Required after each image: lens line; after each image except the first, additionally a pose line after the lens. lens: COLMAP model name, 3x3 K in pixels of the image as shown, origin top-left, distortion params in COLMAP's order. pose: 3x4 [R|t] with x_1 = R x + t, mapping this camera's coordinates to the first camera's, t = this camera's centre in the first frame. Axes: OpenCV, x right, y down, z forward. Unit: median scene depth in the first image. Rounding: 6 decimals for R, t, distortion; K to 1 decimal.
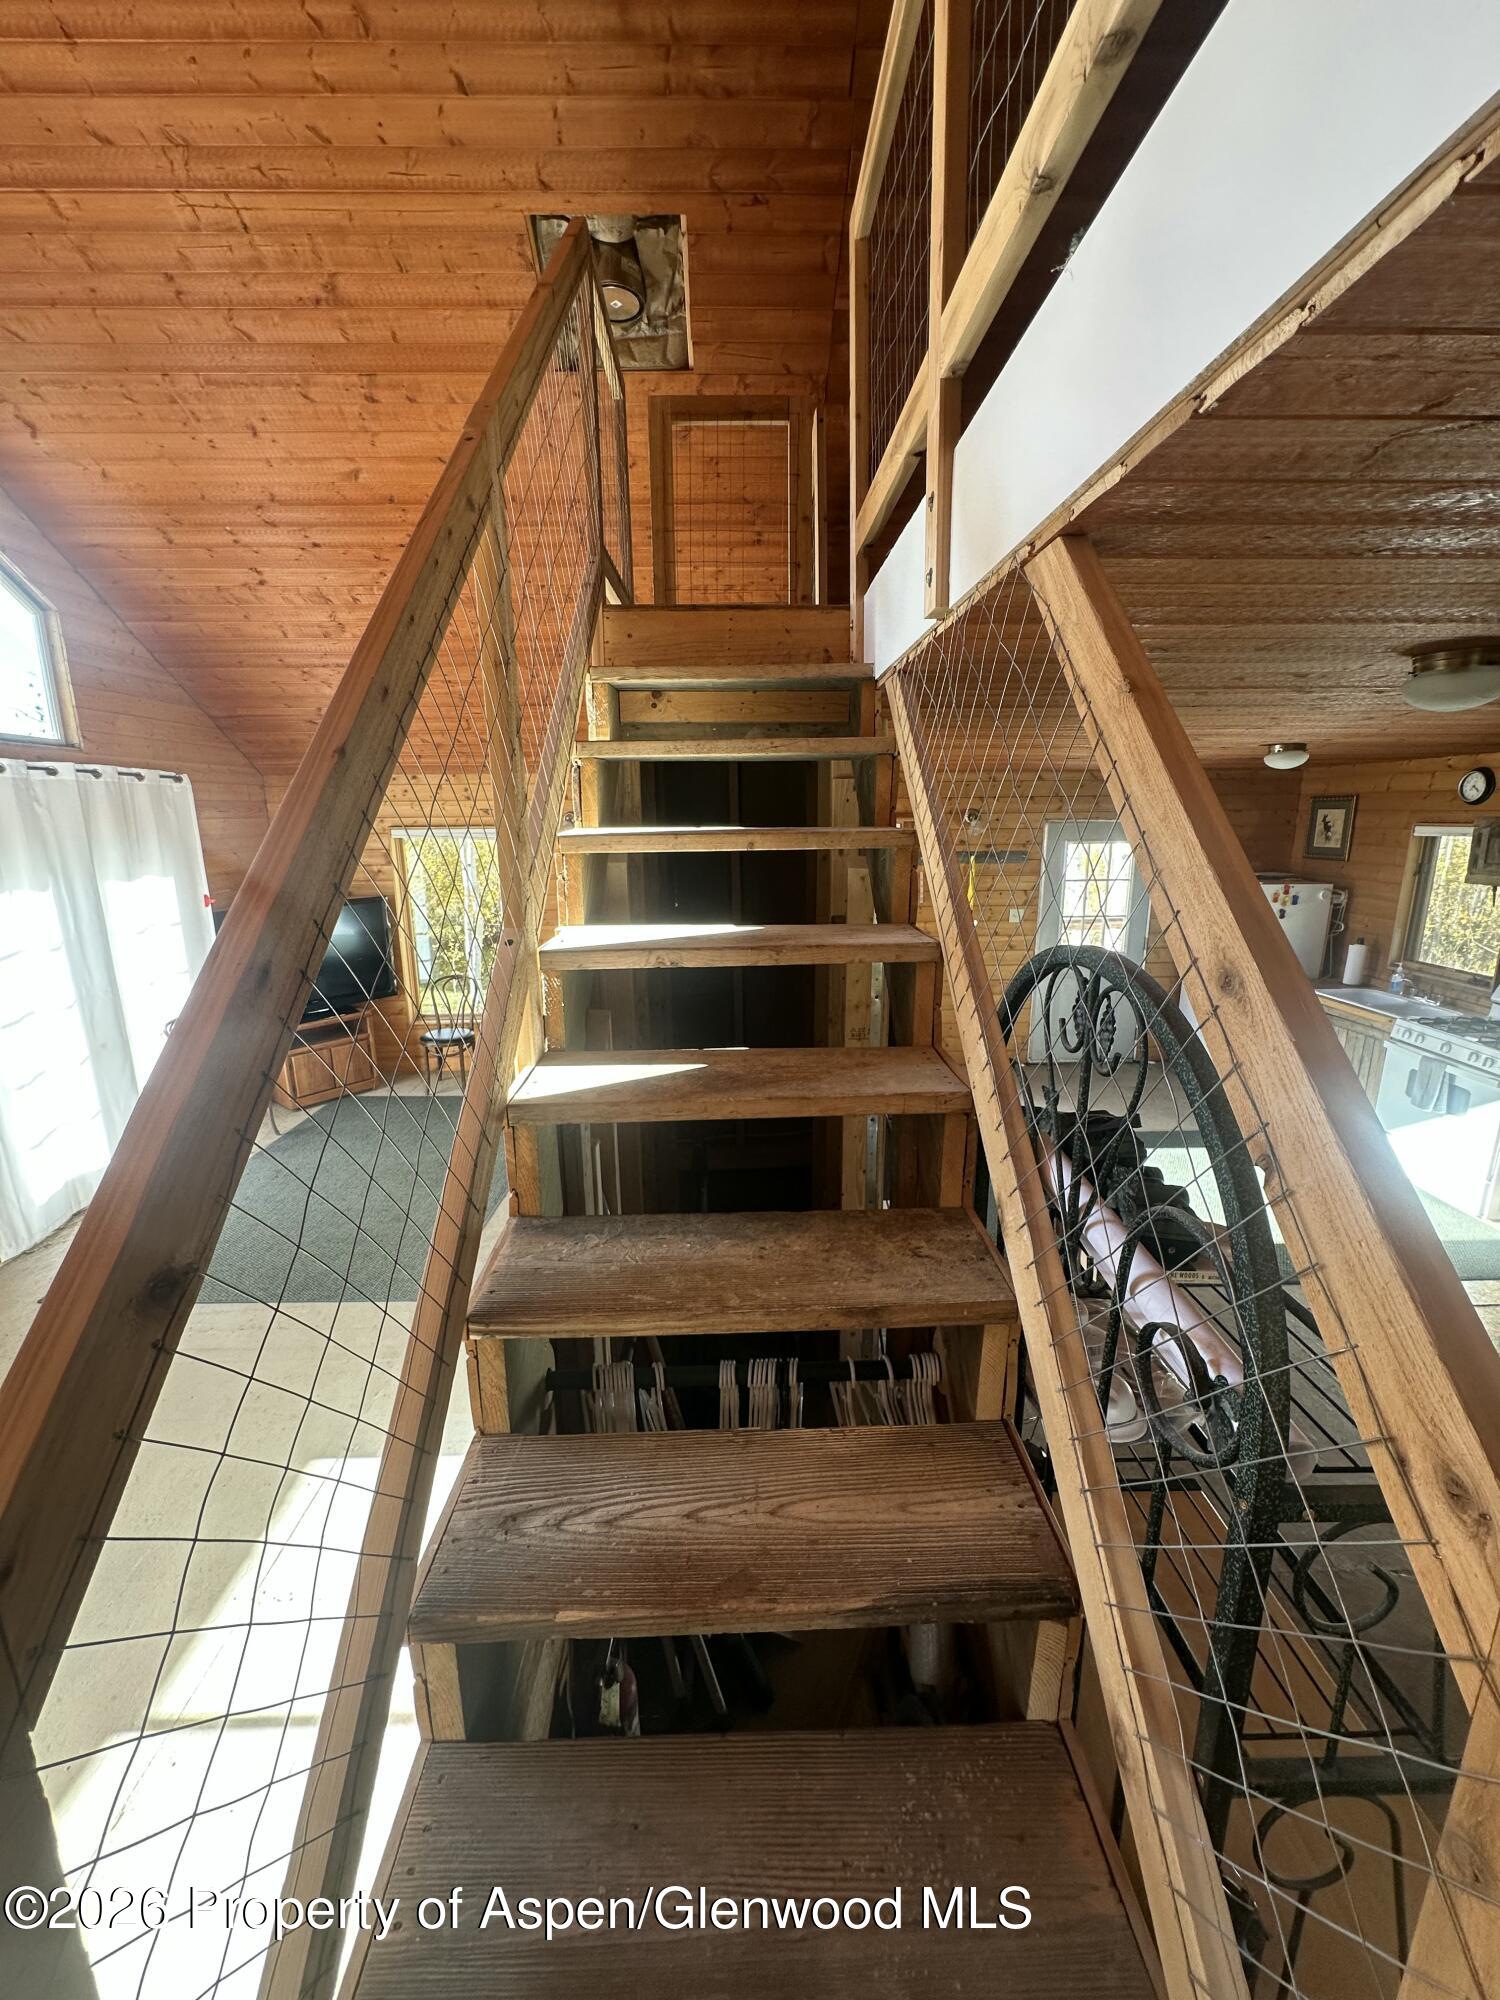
lens RADIAL K [[806.2, 0, 746.2], [0, 806.2, 1002.3], [0, 0, 1]] dist [-0.003462, -0.000104]
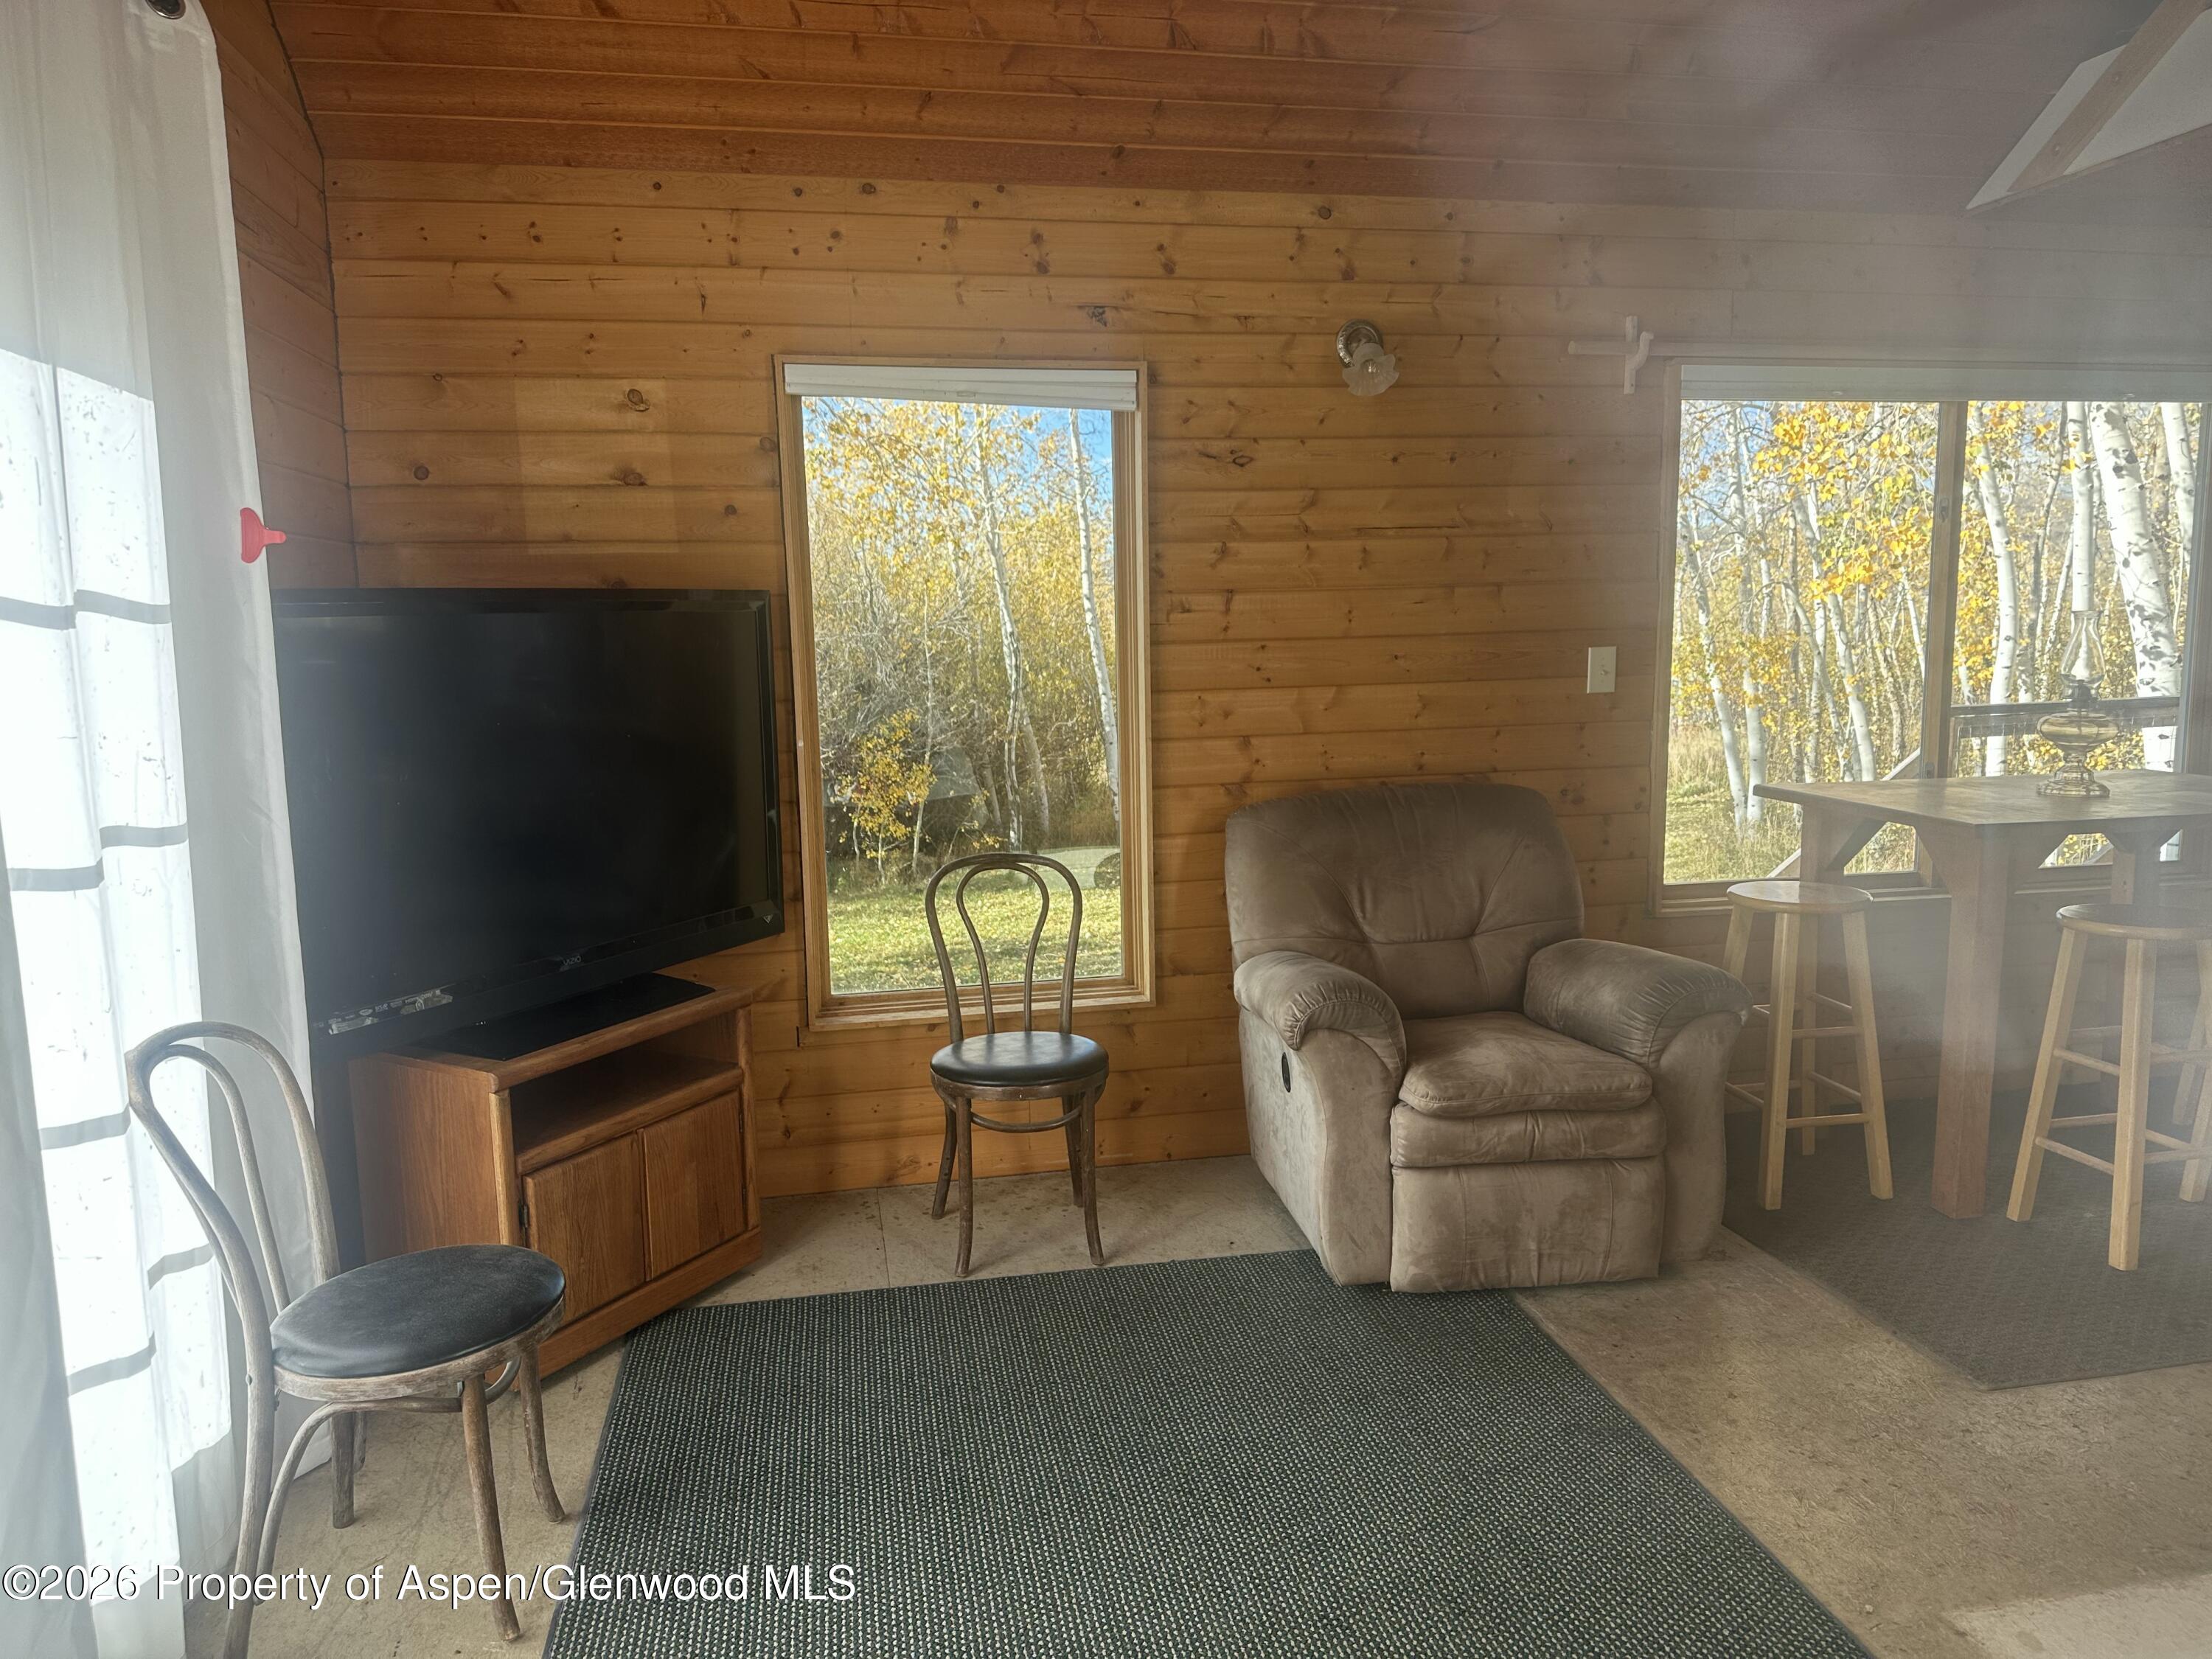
lens RADIAL K [[1555.0, 0, 1101.3], [0, 1555.0, 837.0], [0, 0, 1]] dist [0.063670, -0.078783]
pose [[0.984856, -0.035819, 0.169636, -0.463813], [0.051468, 0.994721, -0.088774, 0.014429], [-0.165560, 0.096161, 0.981500, 0.471581]]
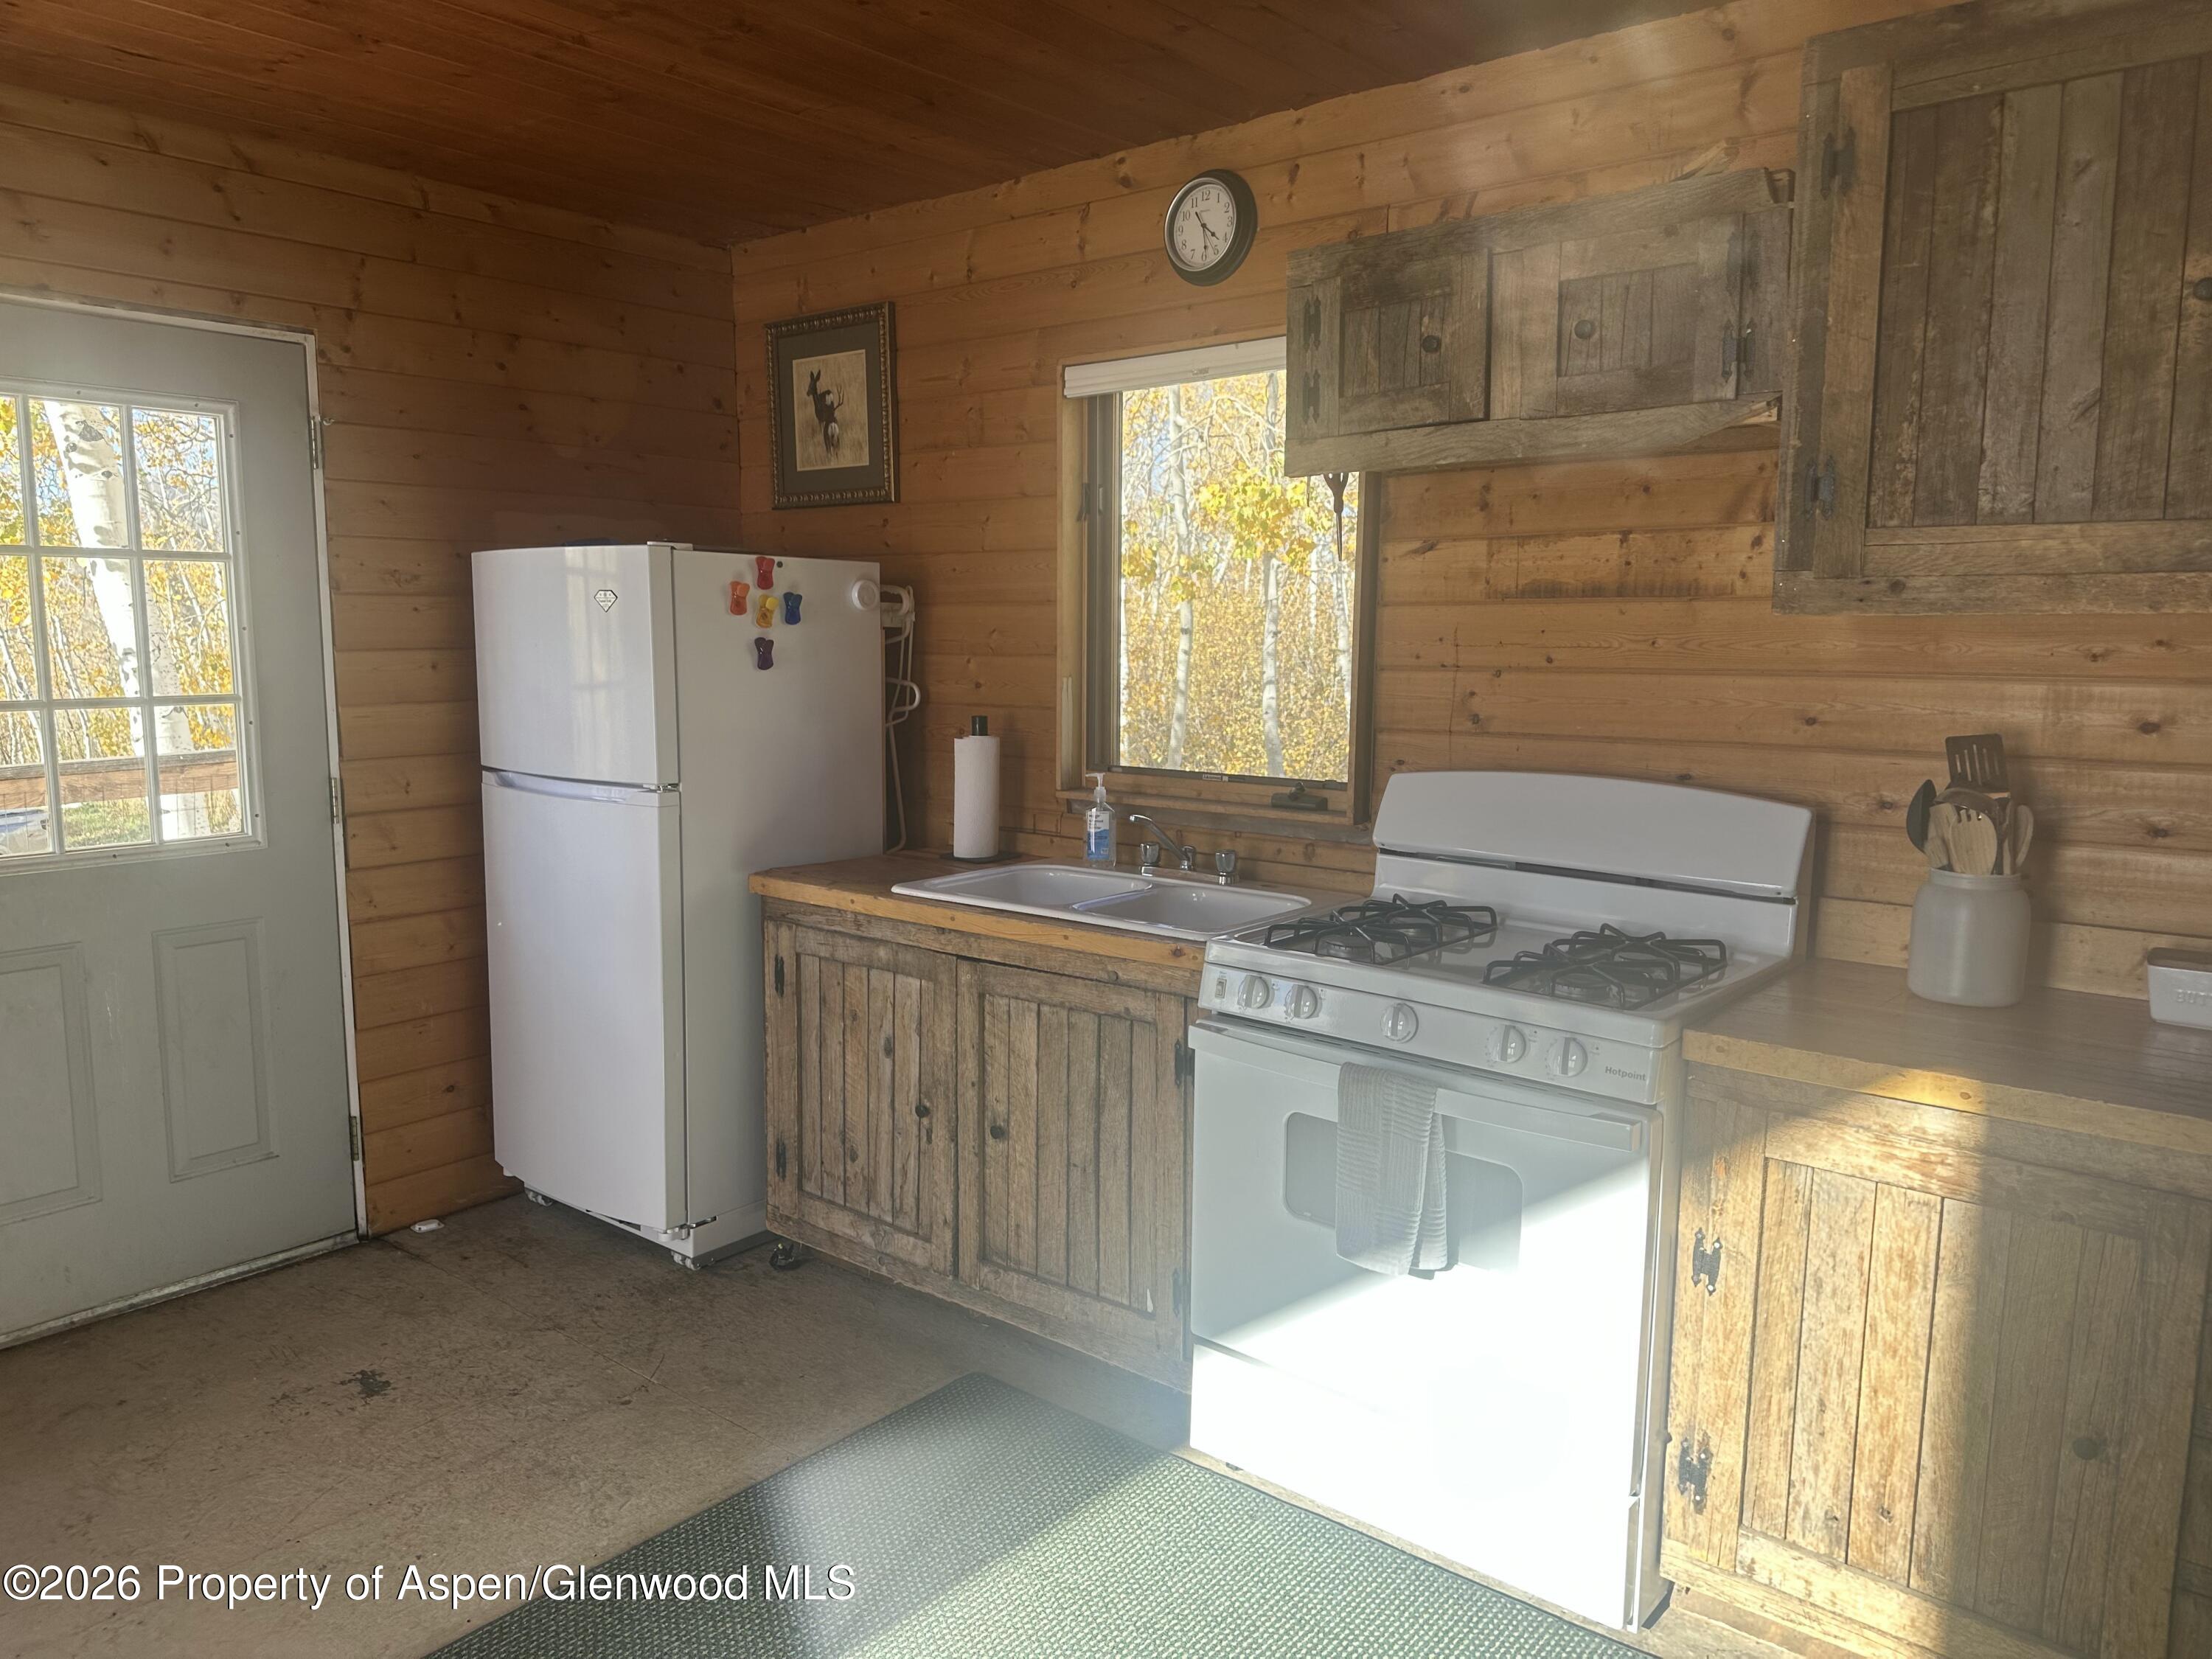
lens RADIAL K [[1555.0, 0, 1101.7], [0, 1555.0, 831.0], [0, 0, 1]] dist [0.063670, -0.078783]
pose [[0.651987, -0.083992, 0.753564, 0.305372], [0.162448, 0.986242, -0.030624, -0.005763], [-0.740624, 0.142381, 0.656661, 0.536130]]
